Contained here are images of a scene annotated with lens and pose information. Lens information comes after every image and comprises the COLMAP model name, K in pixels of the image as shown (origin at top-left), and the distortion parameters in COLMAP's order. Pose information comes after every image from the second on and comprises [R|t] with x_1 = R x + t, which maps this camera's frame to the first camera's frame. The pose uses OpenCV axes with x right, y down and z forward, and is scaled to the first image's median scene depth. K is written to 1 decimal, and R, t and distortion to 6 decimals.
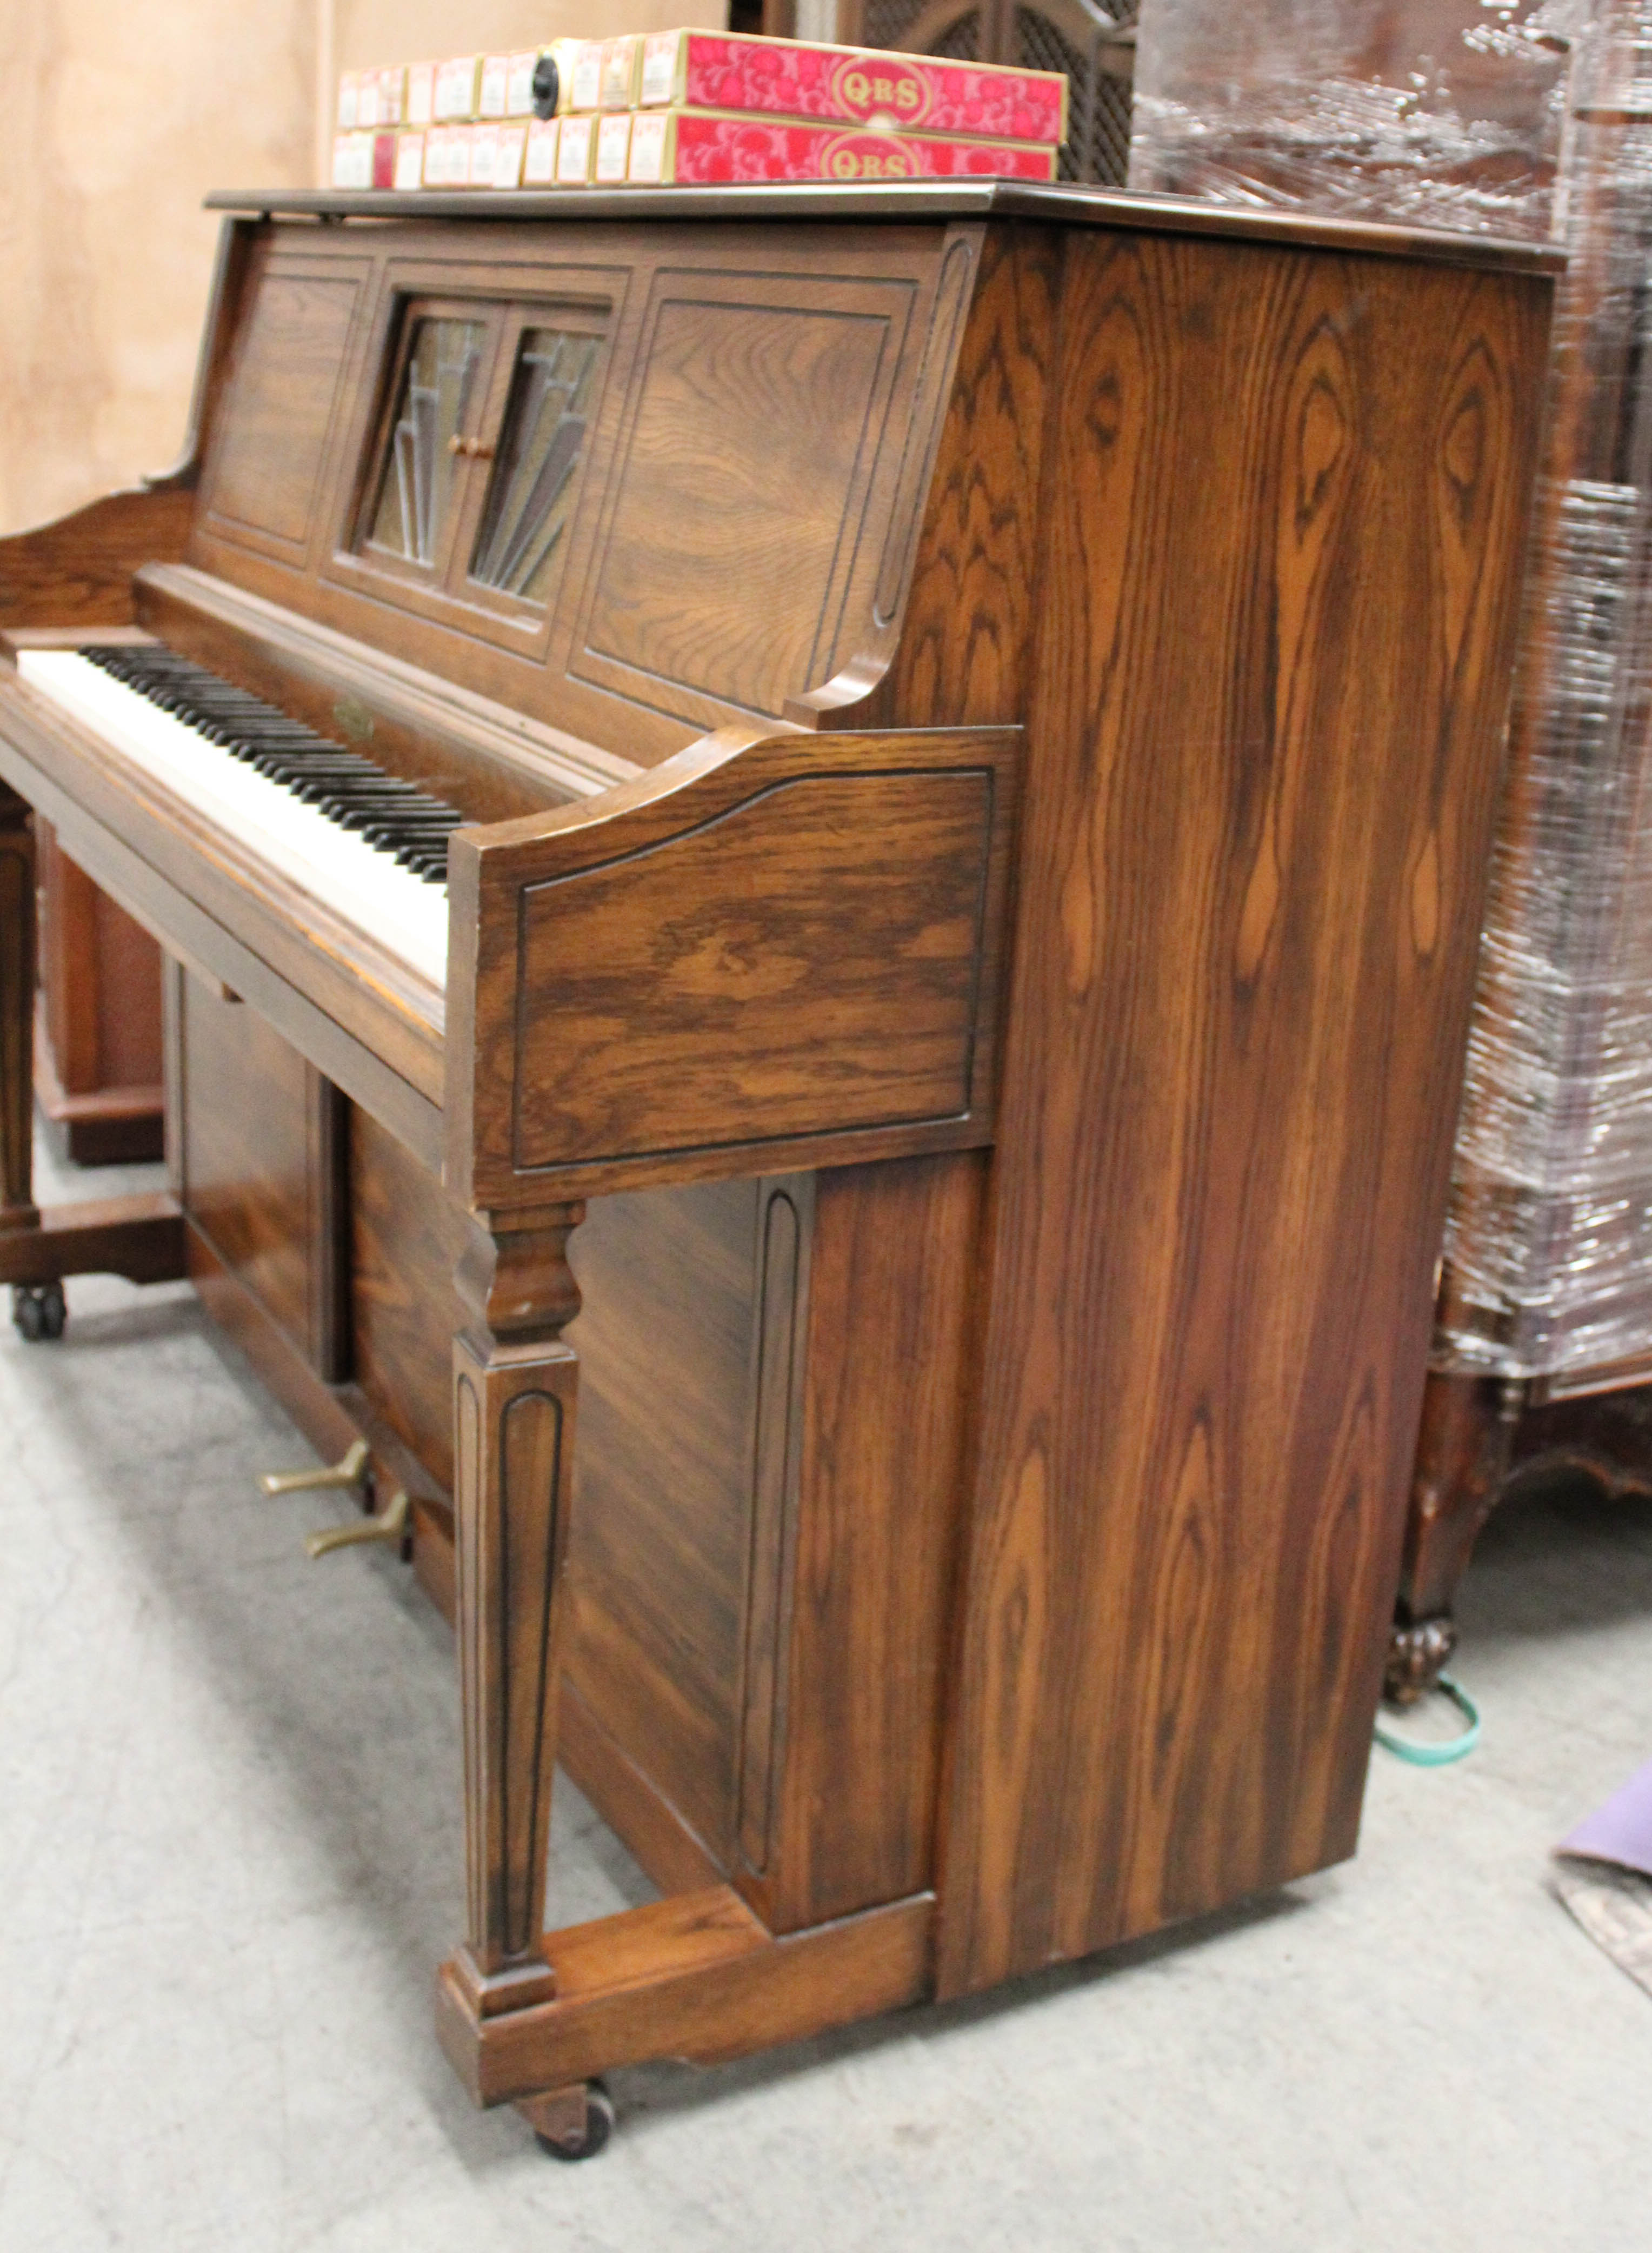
lens RADIAL K [[2531.7, 0, 862.0], [0, 2531.7, 1030.9], [0, 0, 1]] dist [-0.084555, 0.024958]
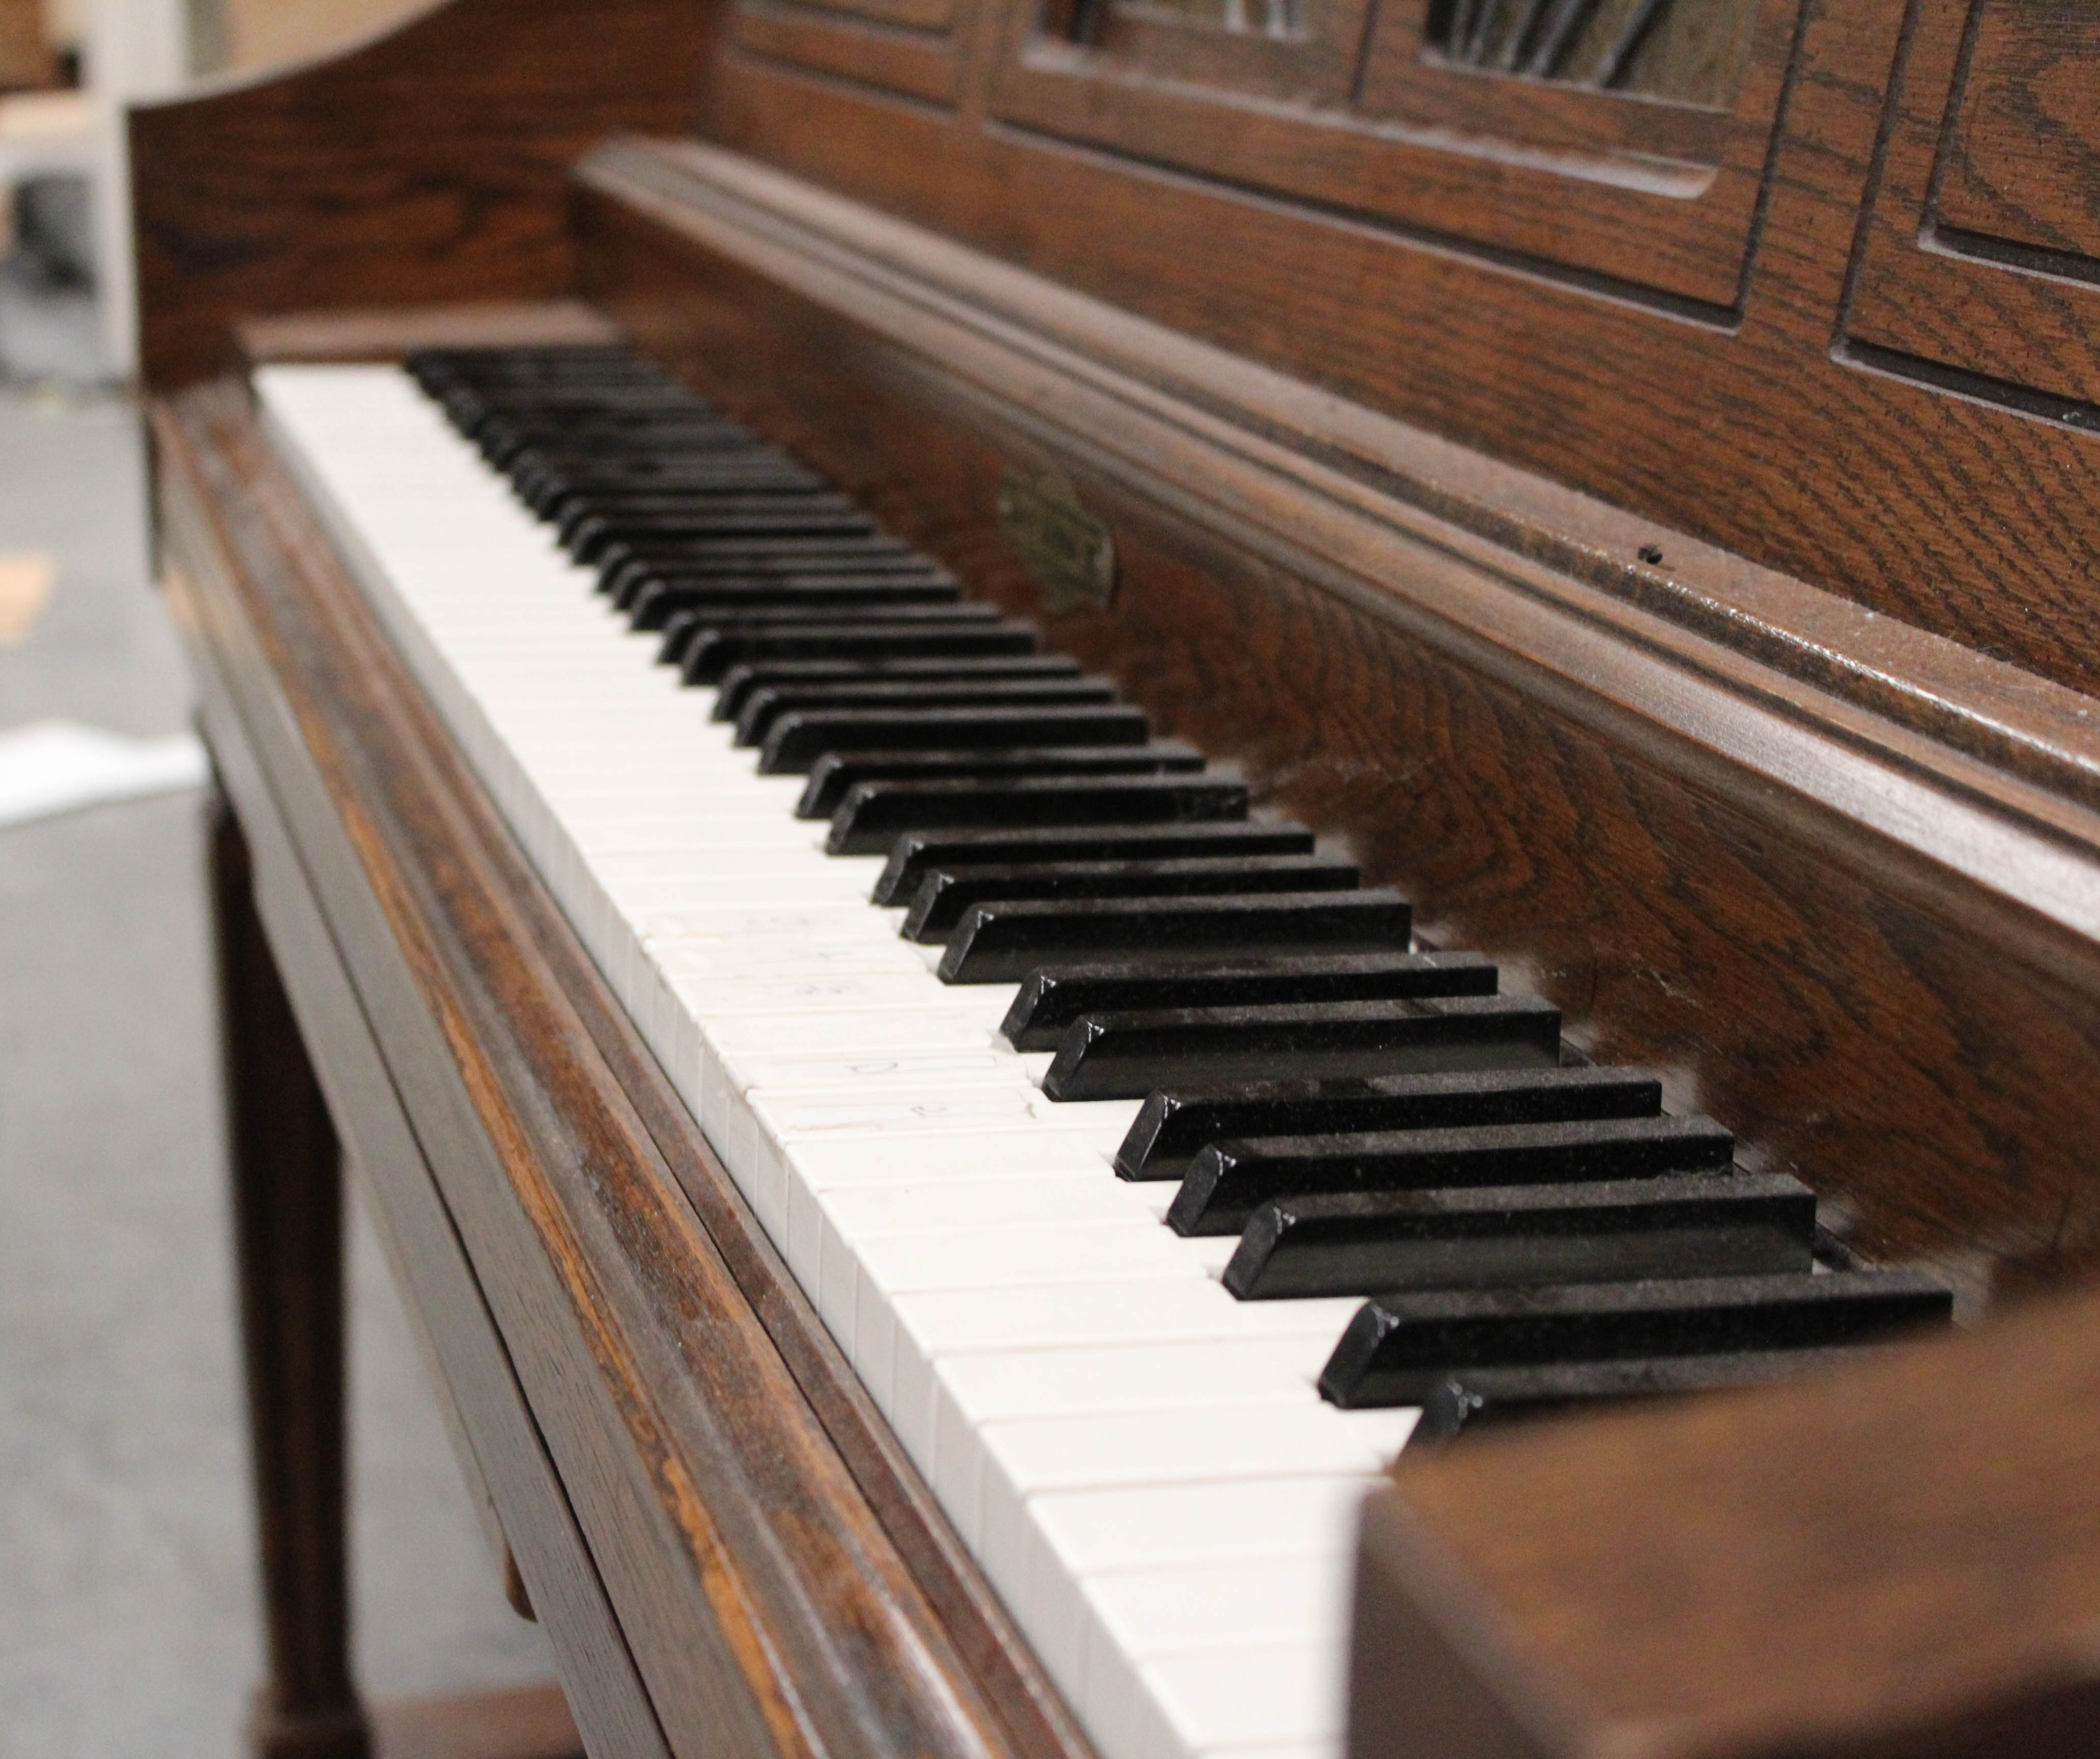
lens RADIAL K [[4008.7, 0, 1050.0], [0, 4008.7, 879.5], [0, 0, 1]] dist [-0.048772, -0.110349]
pose [[0.970801, -0.000700, -0.239886, -0.118493], [-0.006254, 0.999582, -0.028227, -0.095000], [0.239806, 0.028903, 0.970391, 0.734155]]
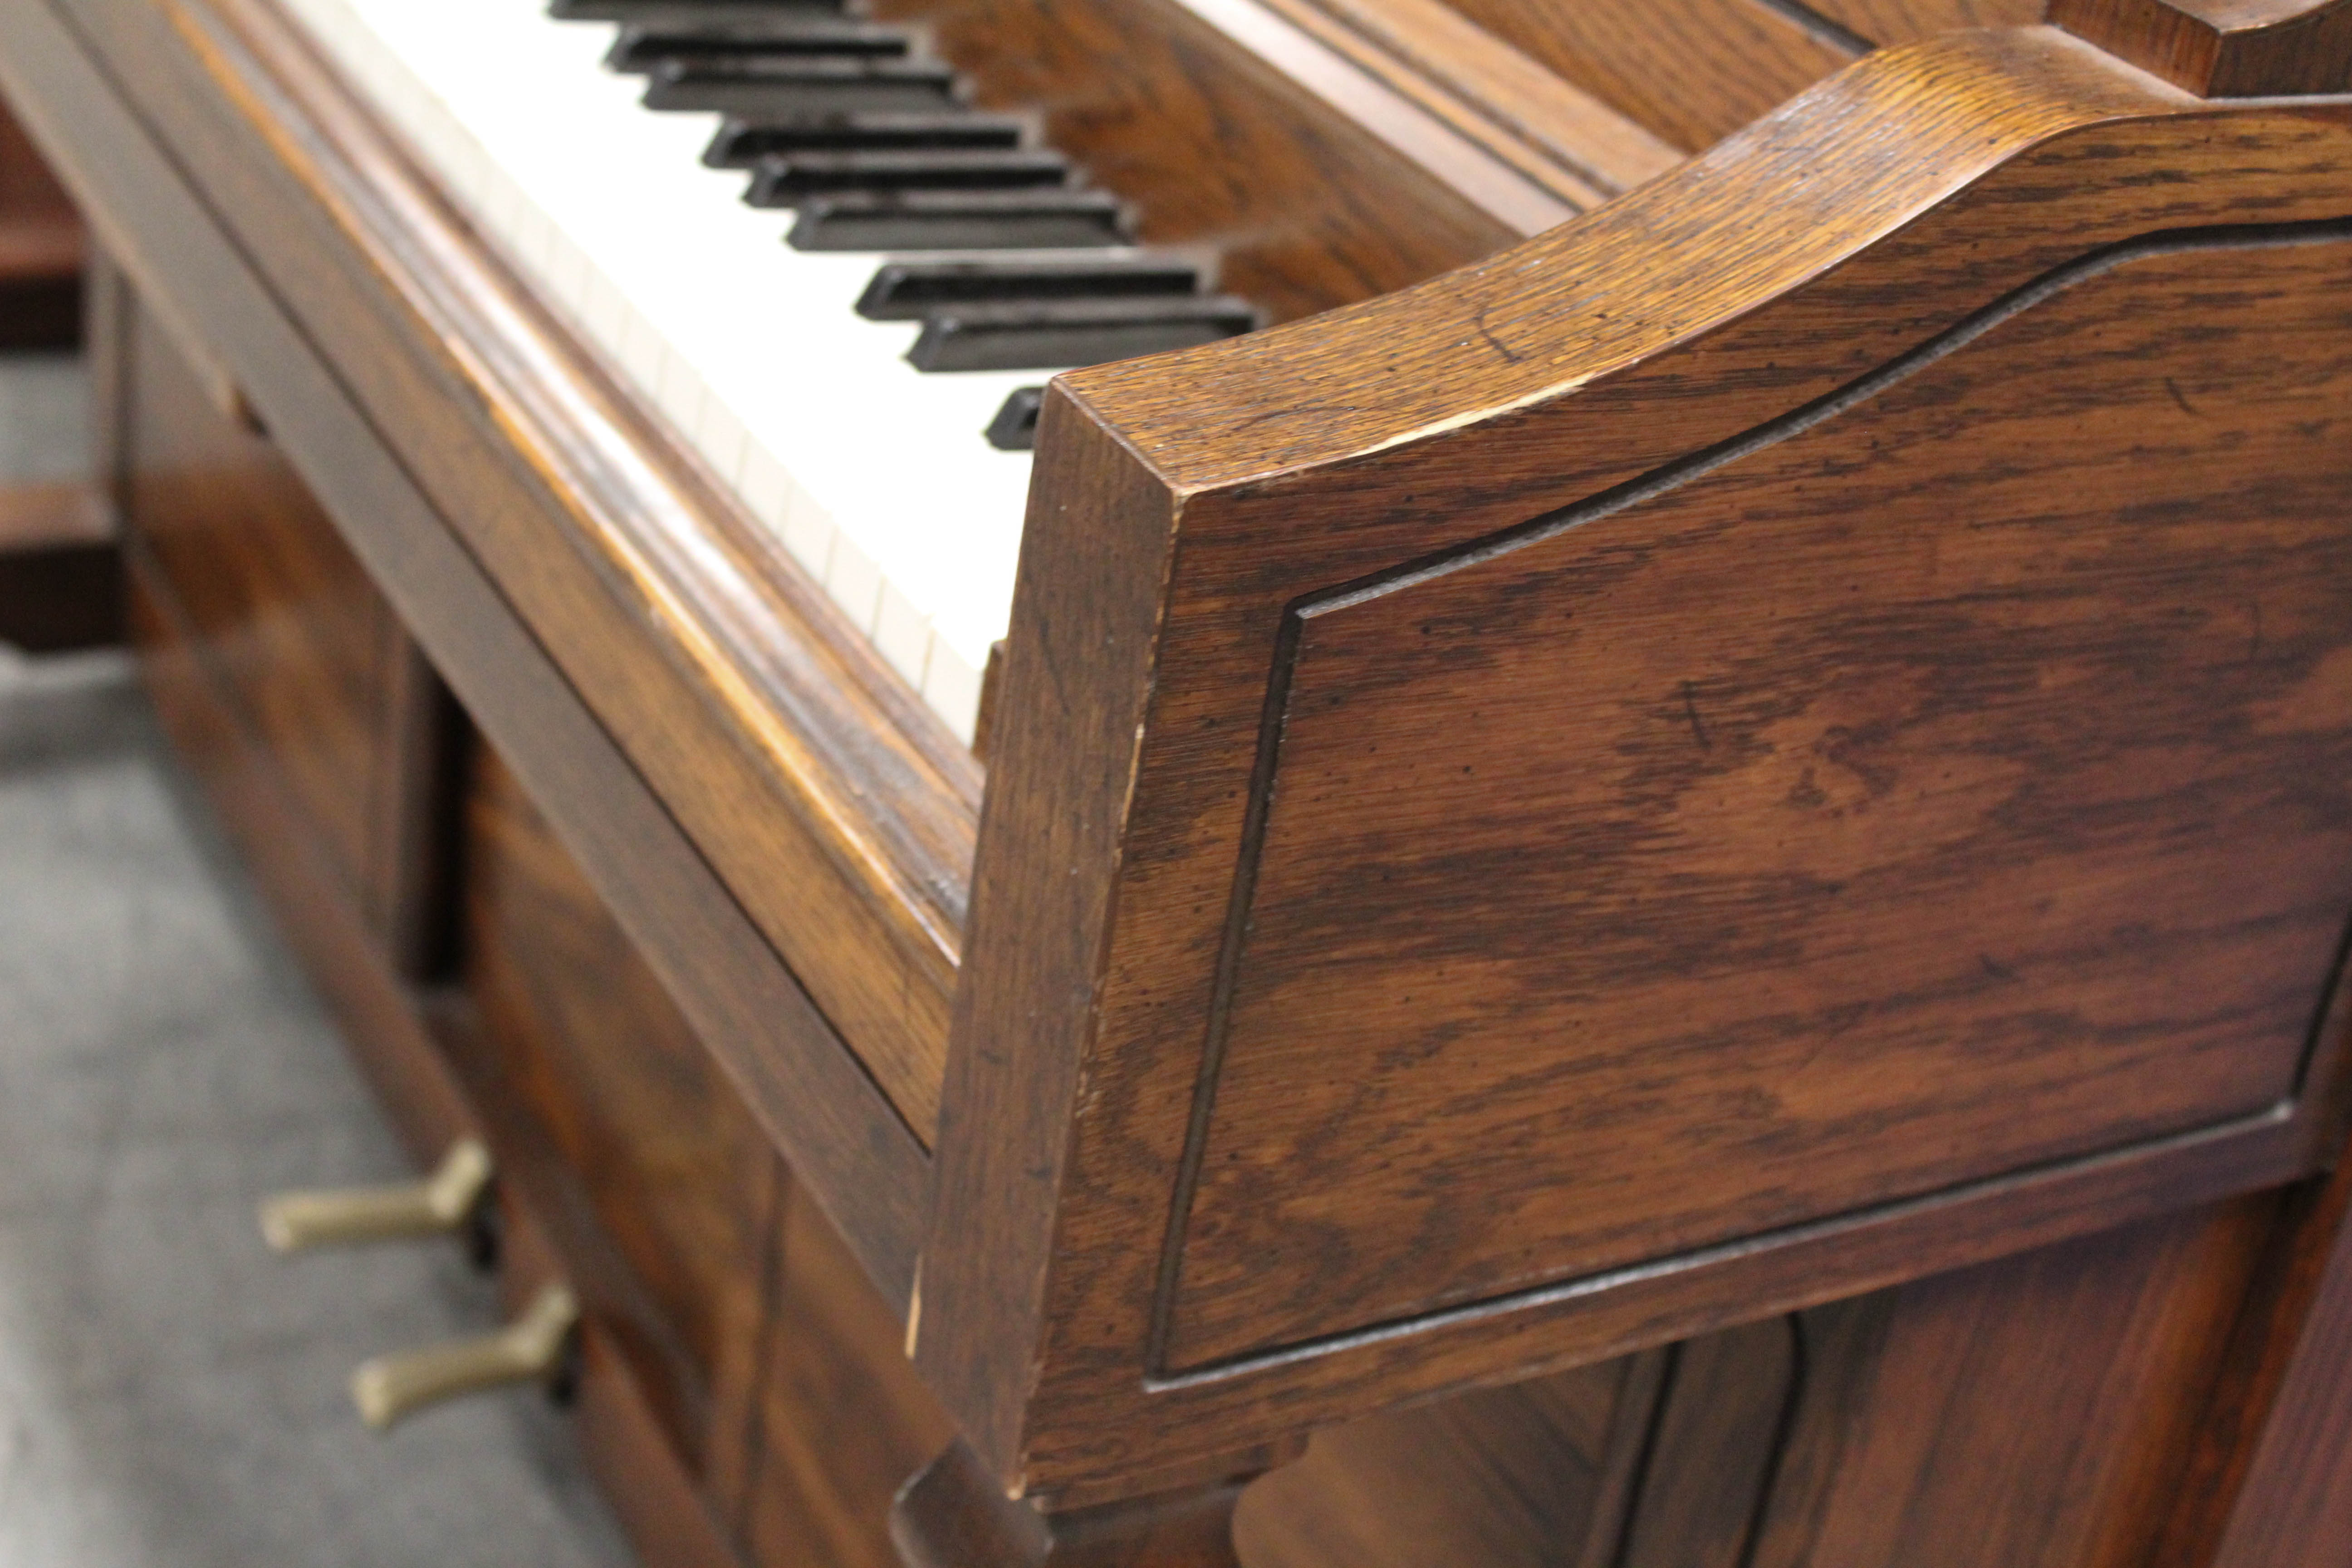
lens RADIAL K [[3528.5, 0, 1176.0], [0, 3528.5, 784.0], [0, 0, 1]] dist [-0.006483, 0.023224]
pose [[0.996078, 0.079510, 0.038826, -0.147402], [-0.086299, 0.969855, 0.227891, -0.118584], [-0.019536, -0.230348, 0.972912, 0.529951]]
